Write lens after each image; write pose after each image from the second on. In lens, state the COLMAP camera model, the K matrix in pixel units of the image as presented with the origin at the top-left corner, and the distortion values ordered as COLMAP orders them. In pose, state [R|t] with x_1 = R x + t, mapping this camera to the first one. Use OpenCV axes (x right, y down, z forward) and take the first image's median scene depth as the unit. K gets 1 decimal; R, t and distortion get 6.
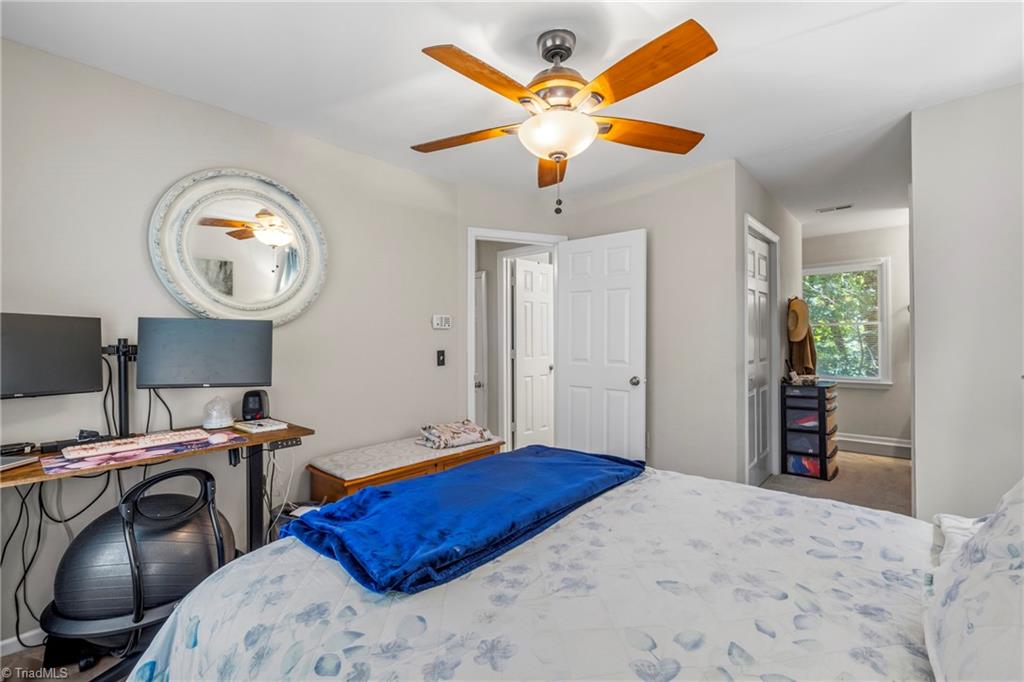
lens RADIAL K [[444.0, 0, 508.8], [0, 444.0, 339.6], [0, 0, 1]] dist [0.000024, 0.000251]
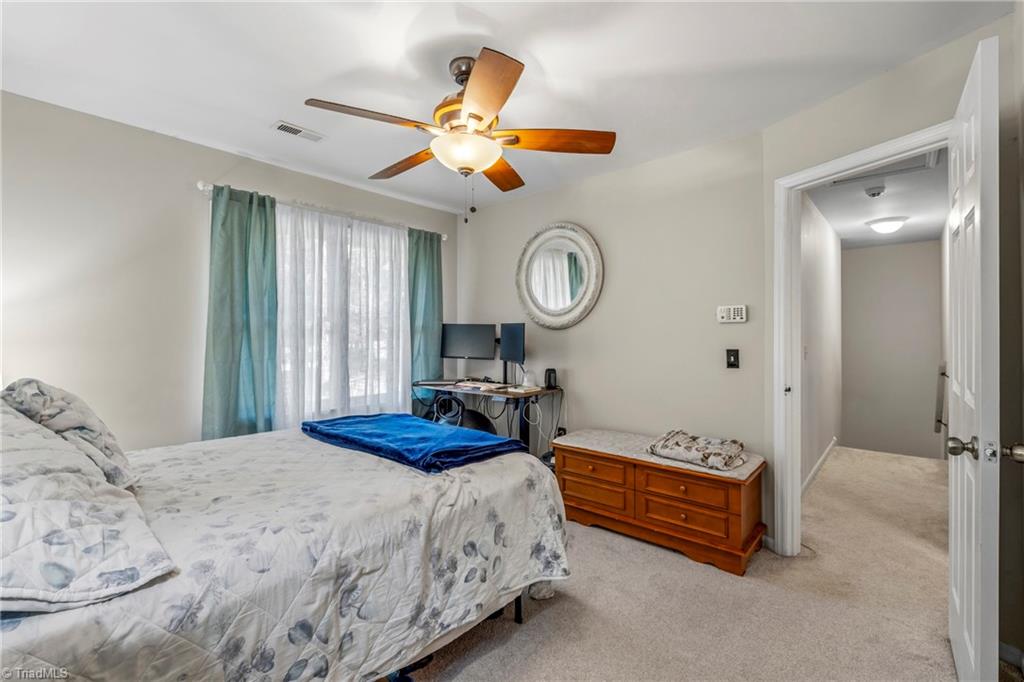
lens RADIAL K [[444.0, 0, 508.8], [0, 444.0, 339.6], [0, 0, 1]] dist [0.000024, 0.000251]
pose [[0.018185, 0.016531, -0.999698, 0.733518], [-0.002555, 0.999861, 0.016487, -0.006143], [0.999831, 0.002255, 0.018225, 0.659056]]
